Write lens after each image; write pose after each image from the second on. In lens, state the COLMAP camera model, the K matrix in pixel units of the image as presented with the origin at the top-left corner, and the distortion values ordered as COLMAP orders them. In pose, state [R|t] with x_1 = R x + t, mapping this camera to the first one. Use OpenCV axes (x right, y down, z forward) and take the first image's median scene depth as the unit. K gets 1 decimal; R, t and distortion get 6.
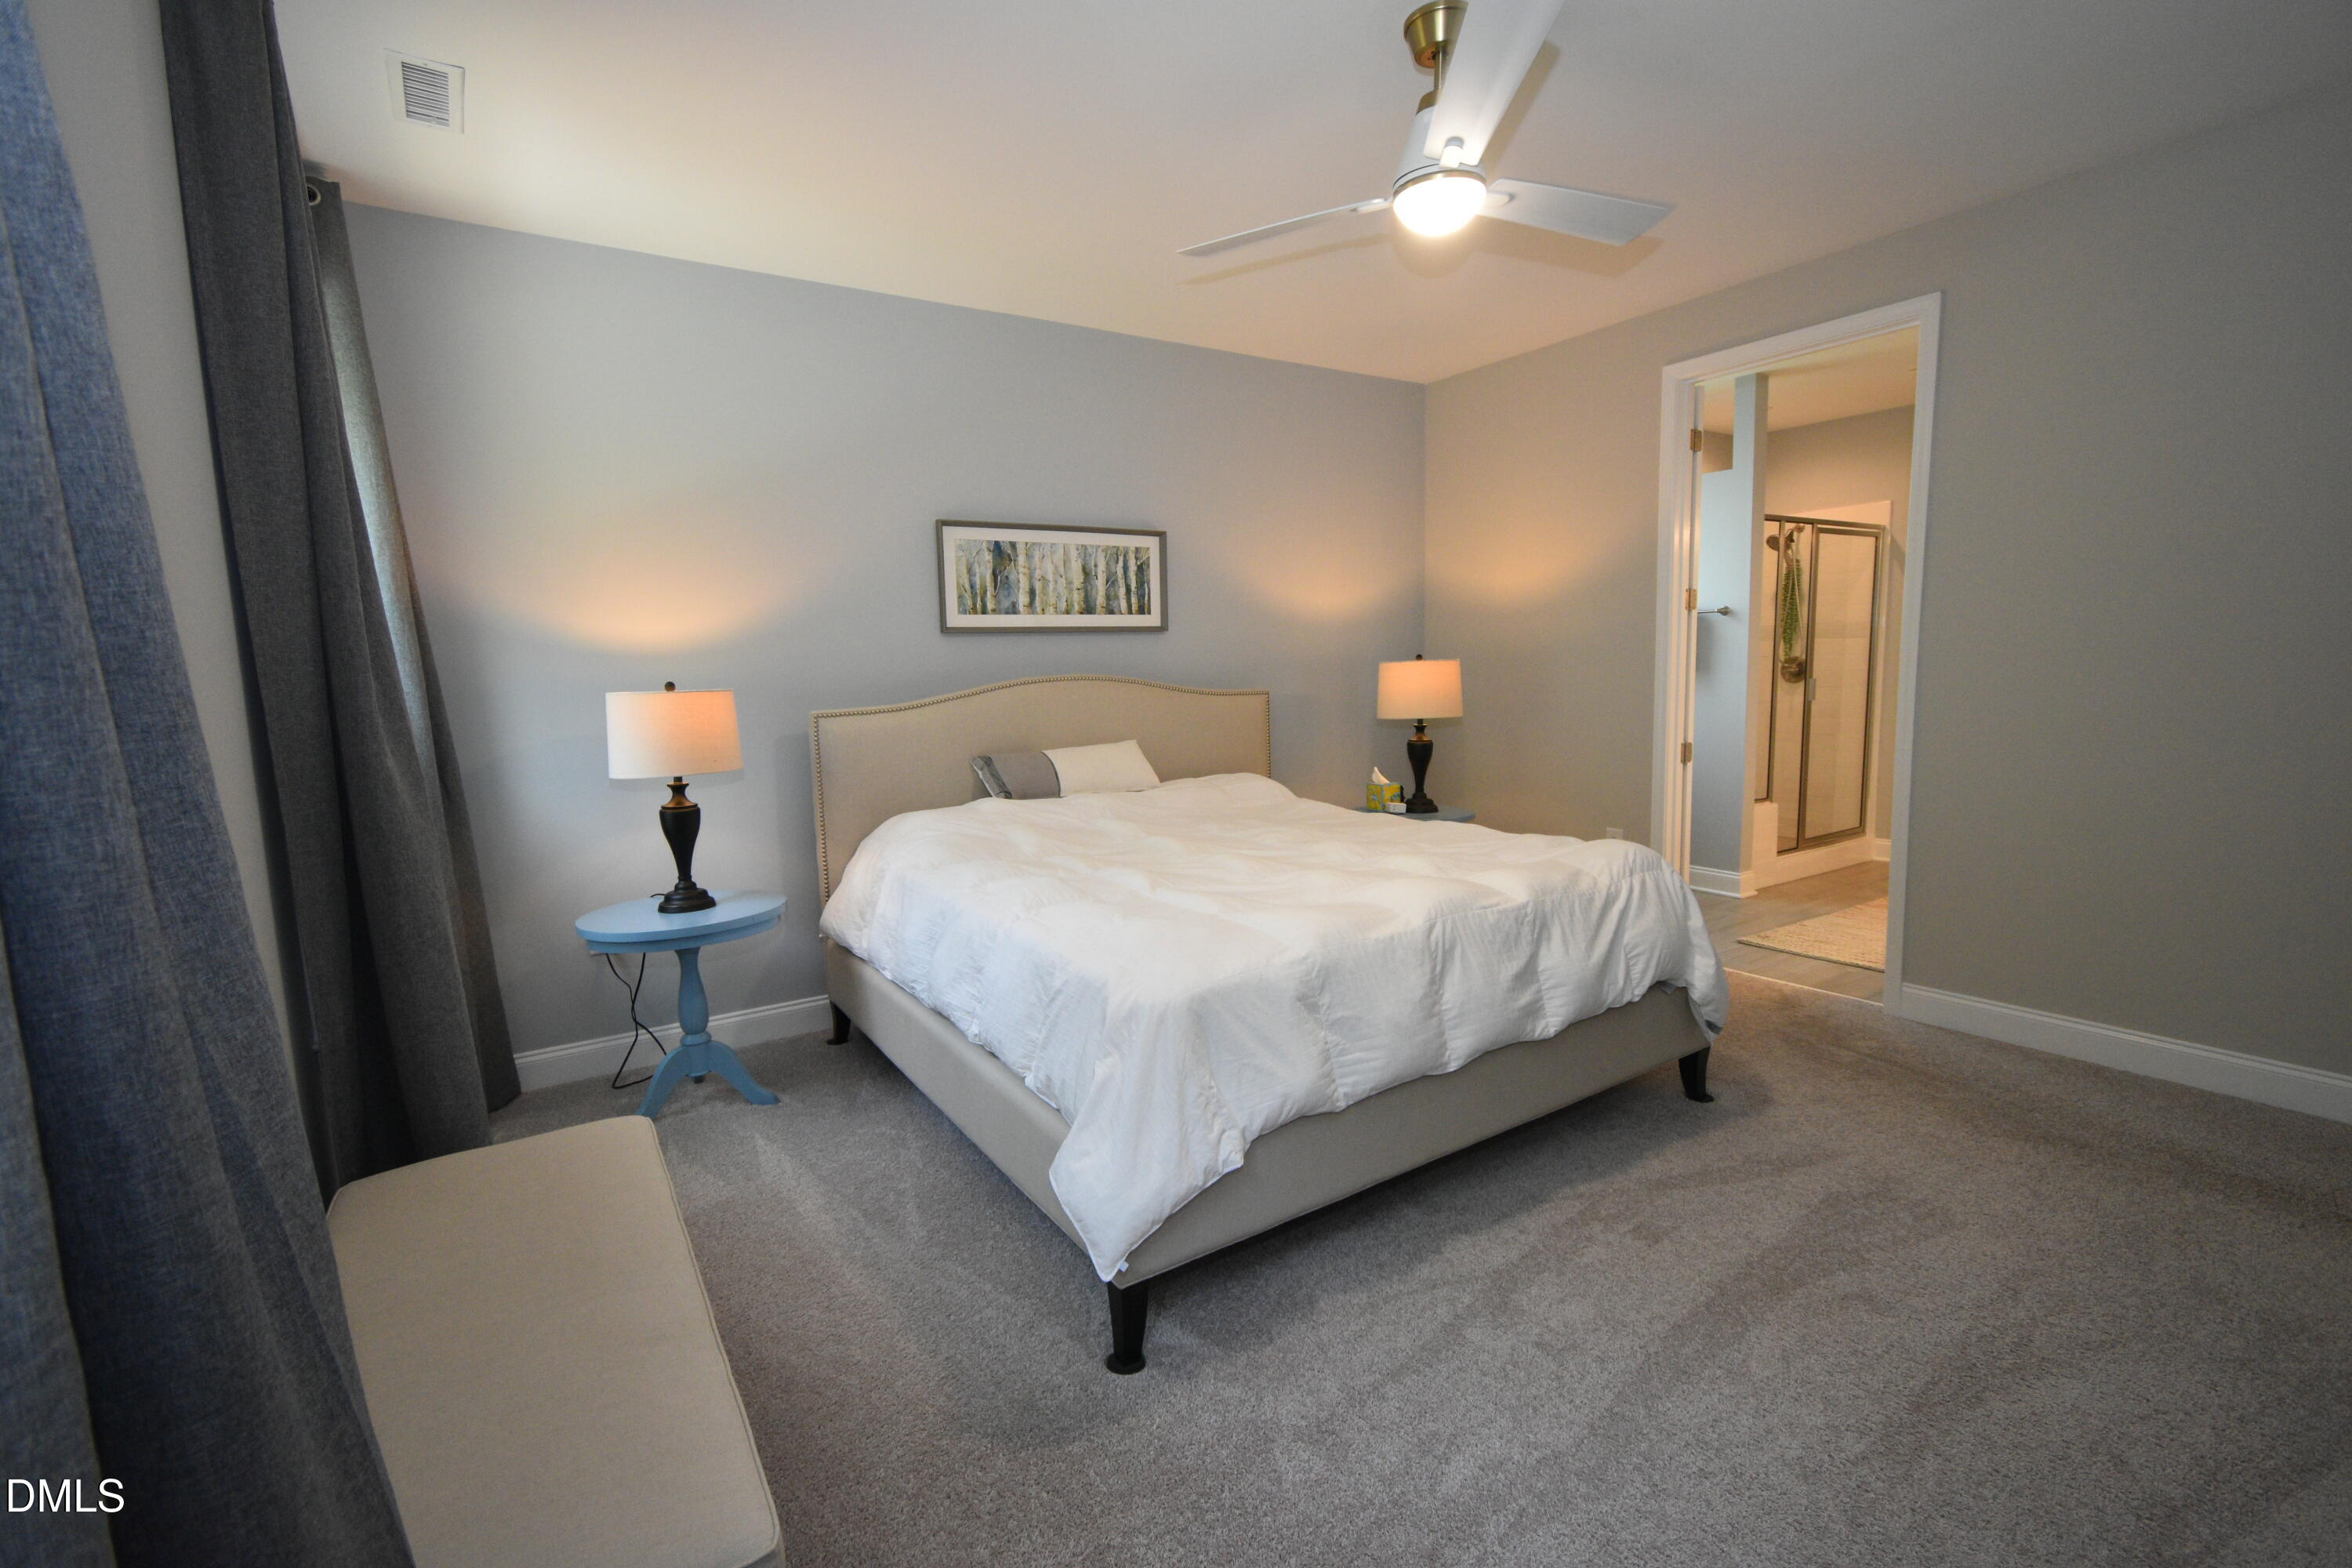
lens RADIAL K [[1035.2, 0, 1189.4], [0, 1035.2, 791.6], [0, 0, 1]] dist [0.010021, -0.003985]
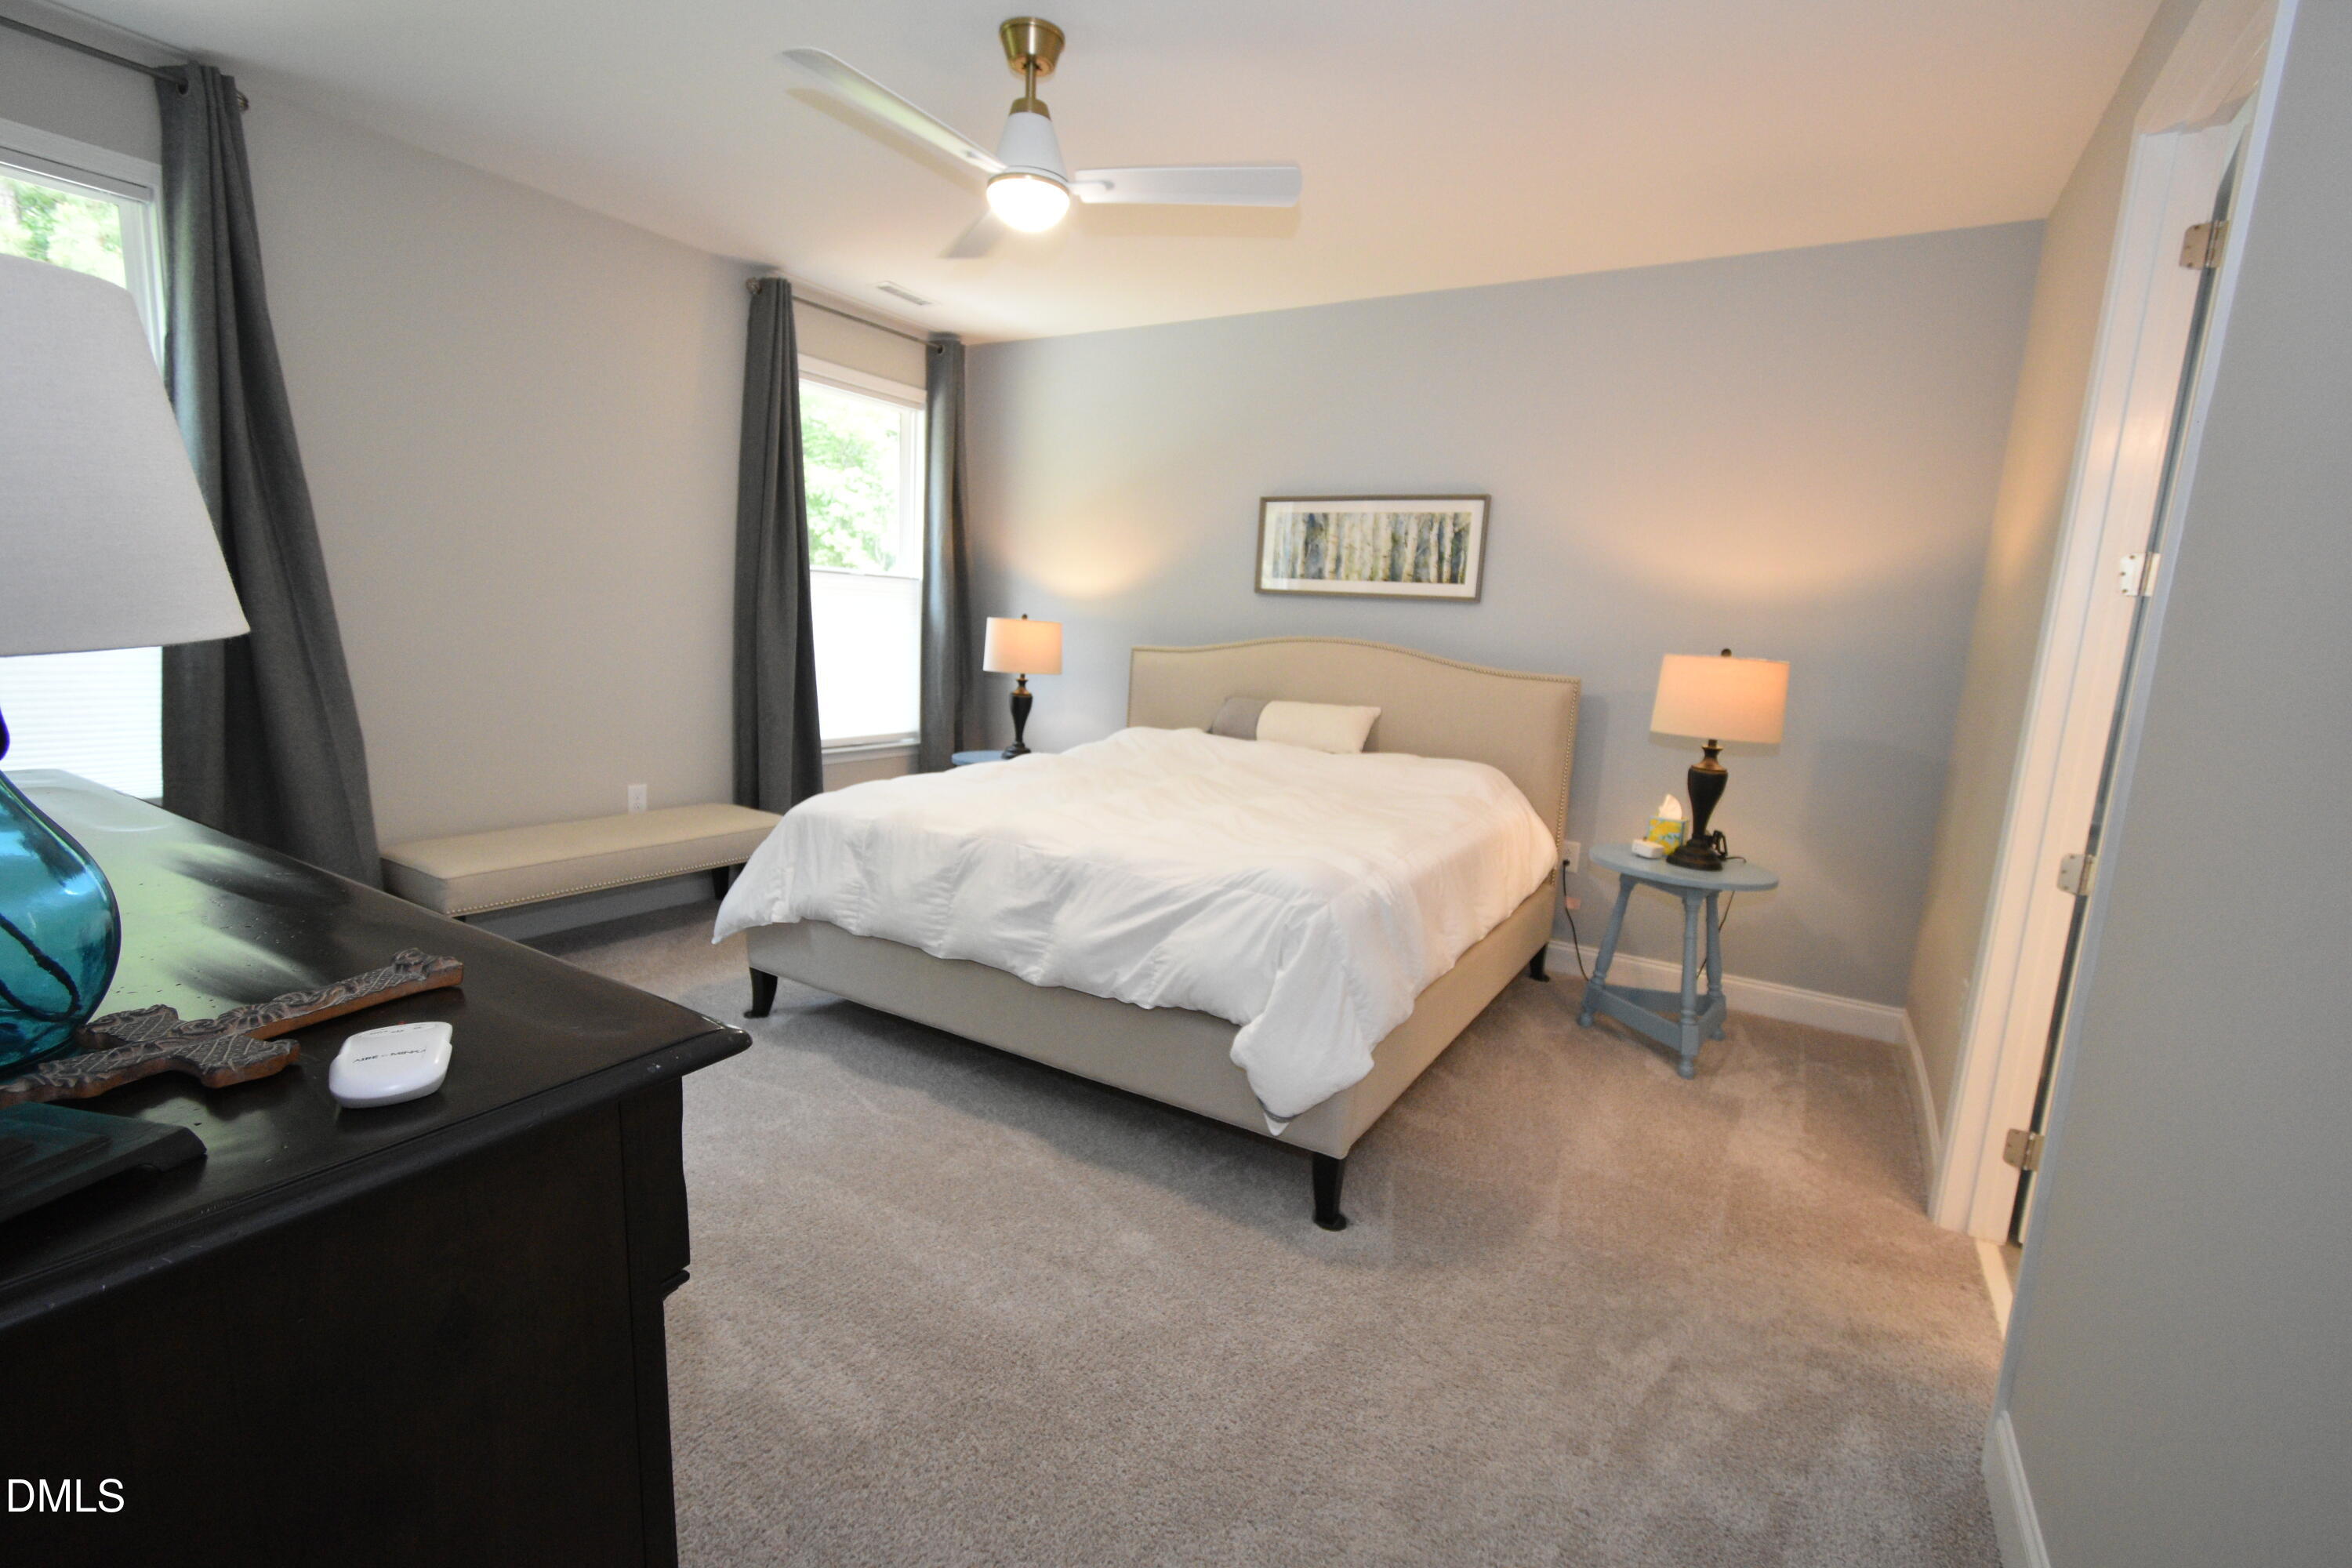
lens RADIAL K [[1035.2, 0, 1193.5], [0, 1035.2, 803.9], [0, 0, 1]] dist [0.010021, -0.003985]
pose [[0.440688, 0.213600, -0.871877, 0.764888], [-0.174706, 0.973113, 0.150097, -0.077180], [0.880495, 0.086176, 0.466156, 0.370283]]
